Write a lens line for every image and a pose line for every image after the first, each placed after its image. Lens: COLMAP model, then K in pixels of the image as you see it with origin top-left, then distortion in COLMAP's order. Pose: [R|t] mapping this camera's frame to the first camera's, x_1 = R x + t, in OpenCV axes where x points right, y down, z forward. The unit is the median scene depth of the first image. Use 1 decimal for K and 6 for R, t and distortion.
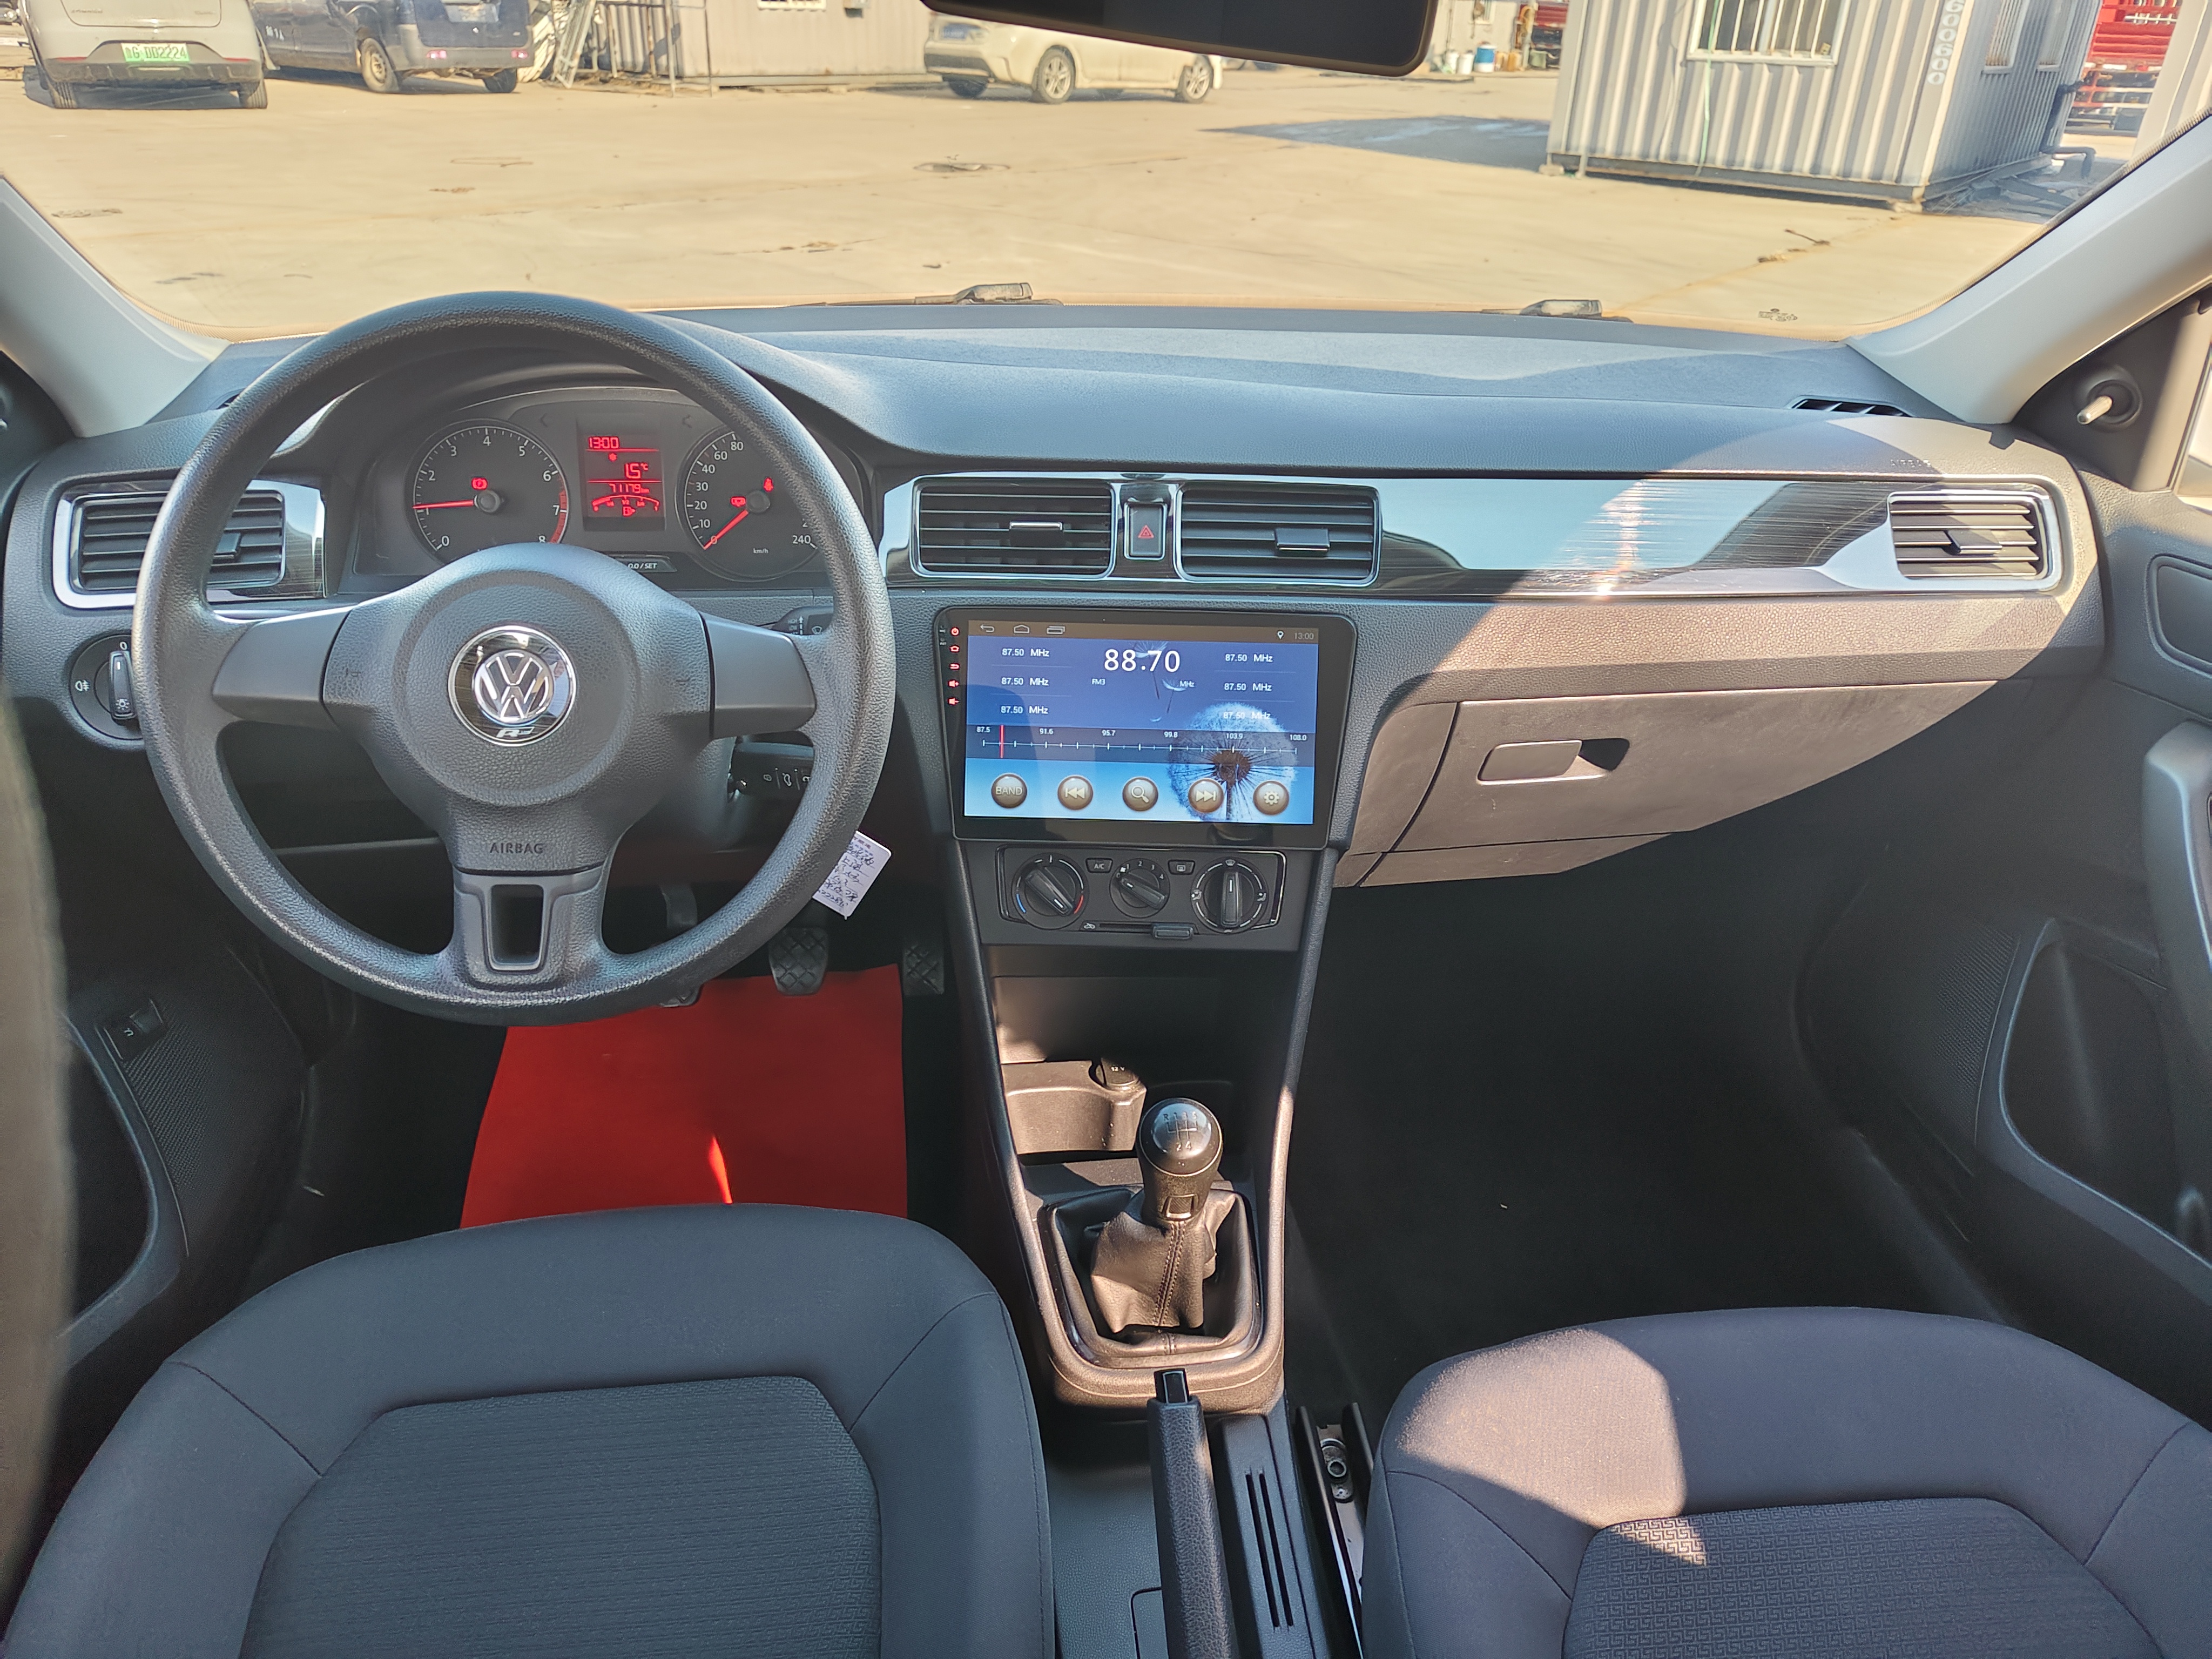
lens RADIAL K [[1497.0, 0, 1108.4], [0, 1497.0, 851.4], [0, 0, 1]] dist [0.000902, -0.001220]
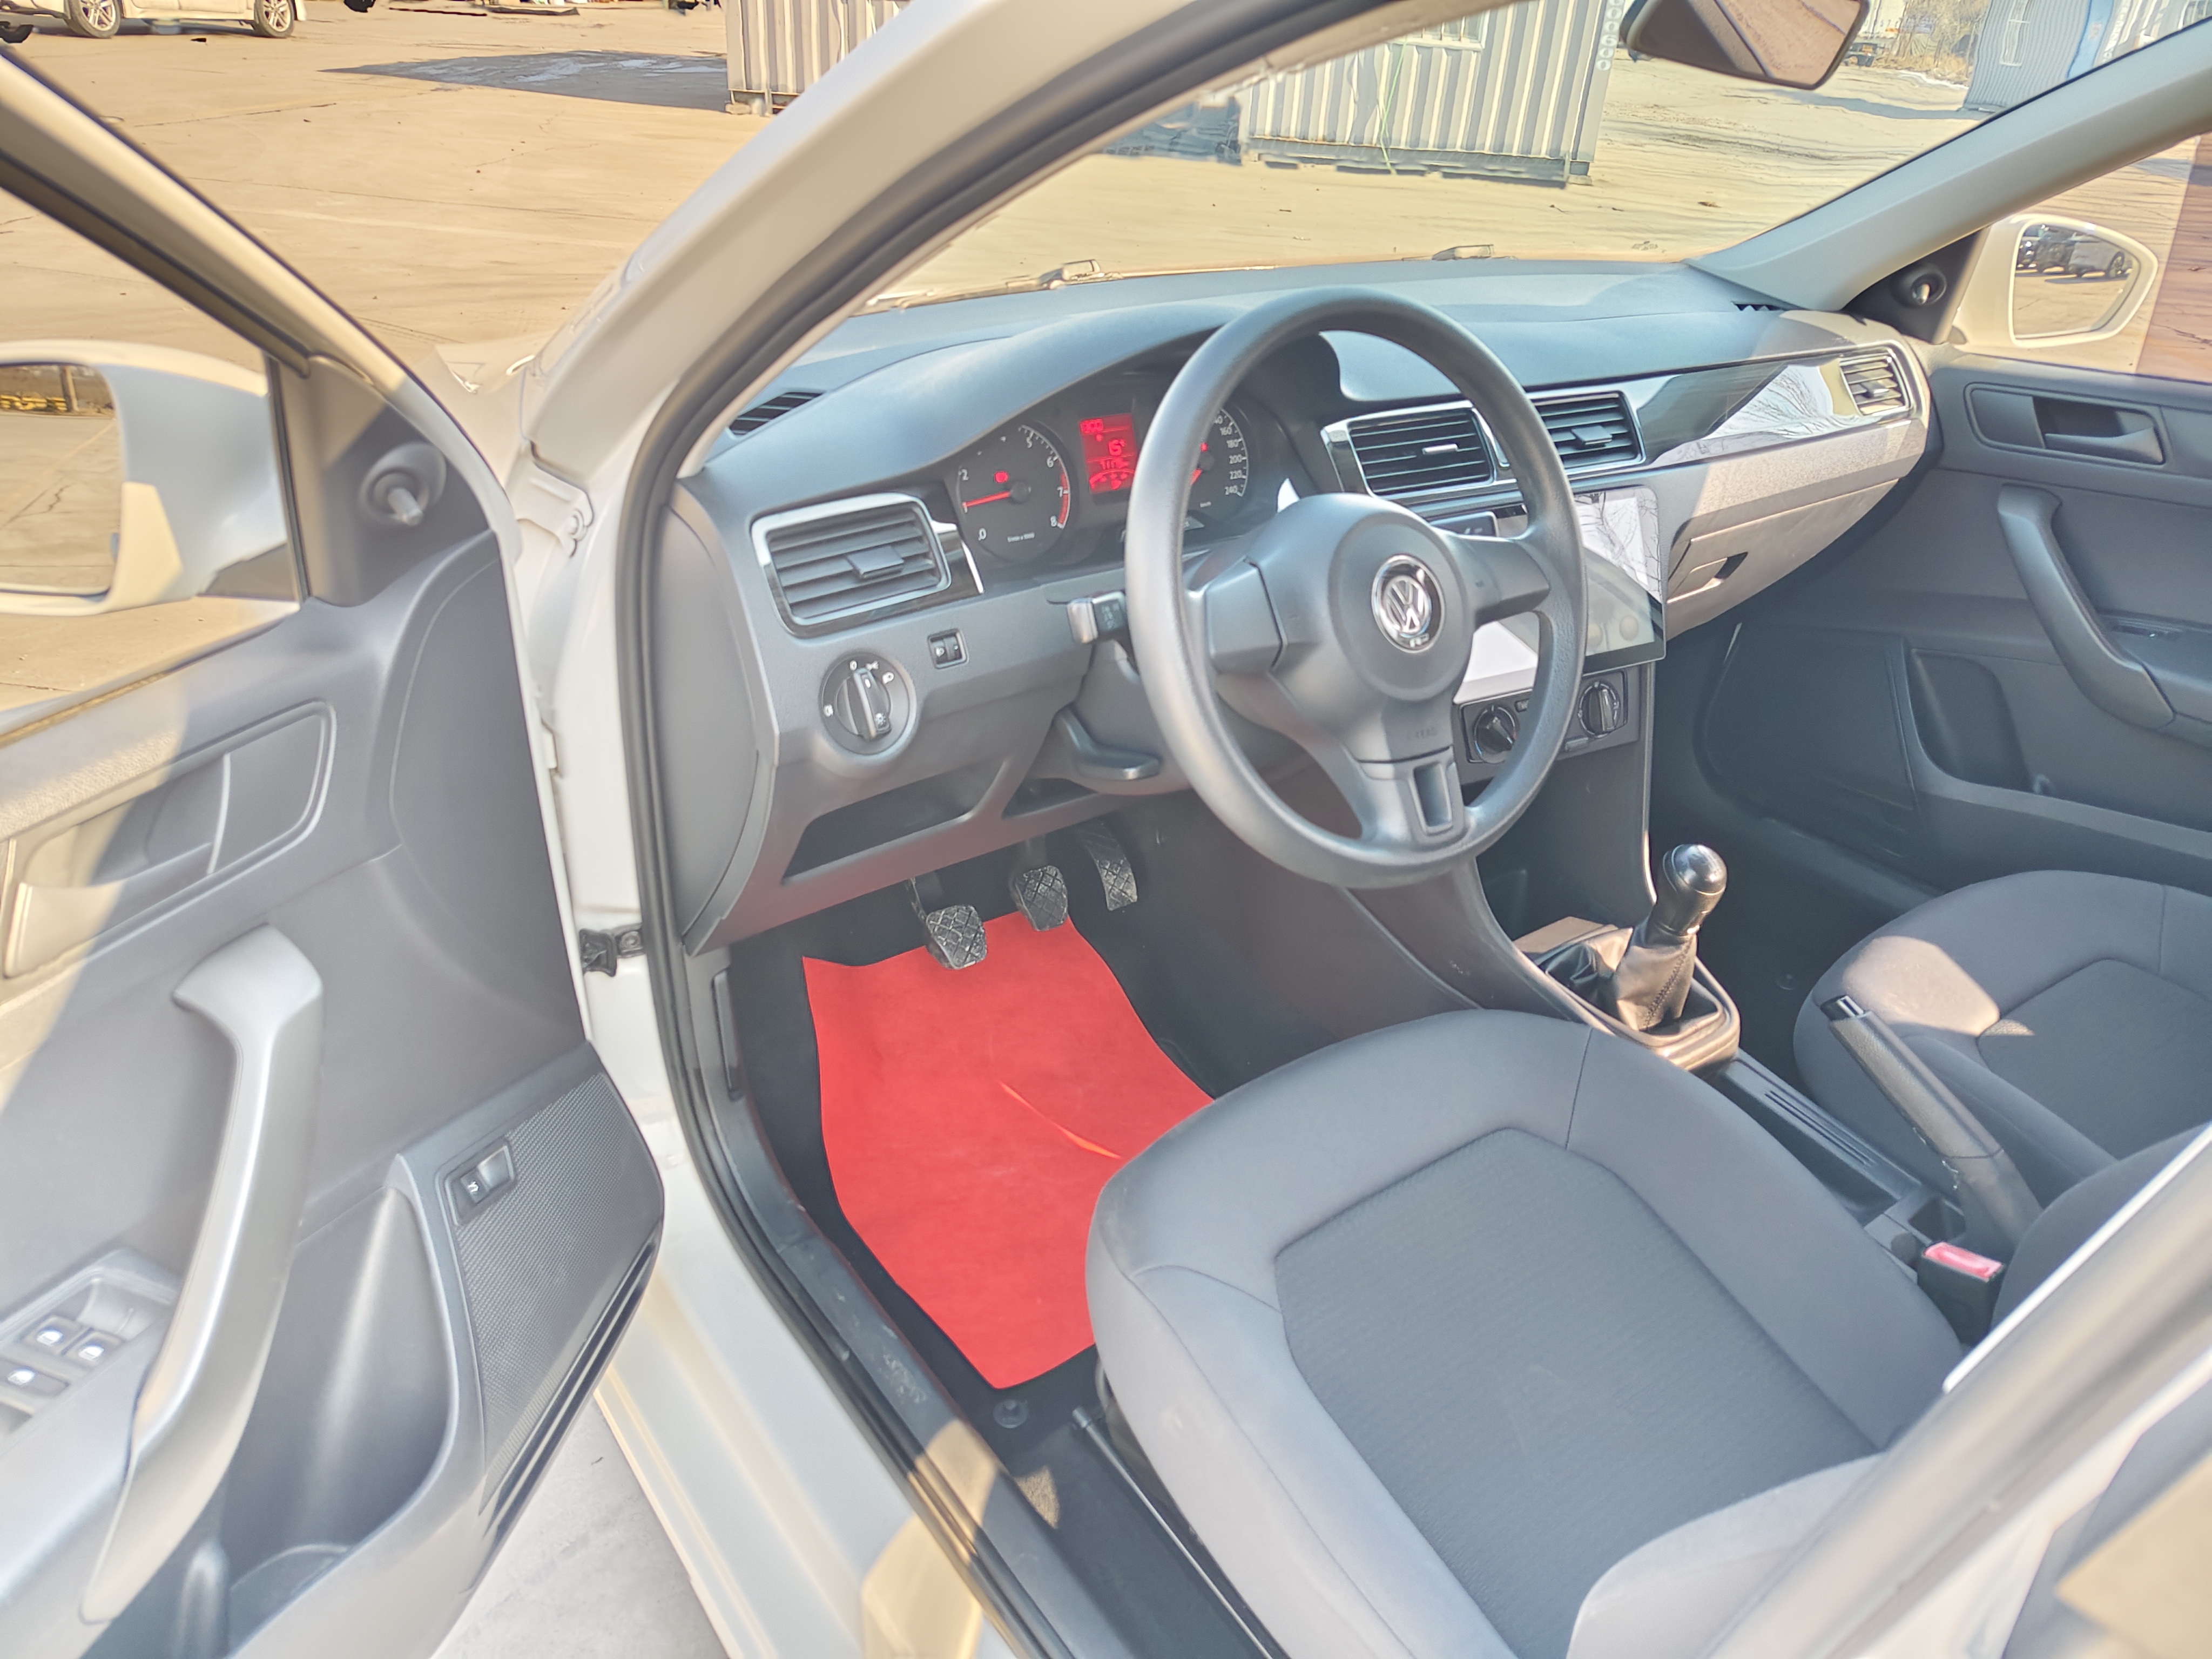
lens RADIAL K [[1580.9, 0, 1118.7], [0, 1580.9, 835.7], [0, 0, 1]] dist [0.001346, 0.005093]
pose [[0.855497, -0.232951, 0.462448, -0.684272], [0.230042, 0.971099, 0.063615, -0.034728], [-0.463903, 0.051960, 0.884361, -0.023409]]
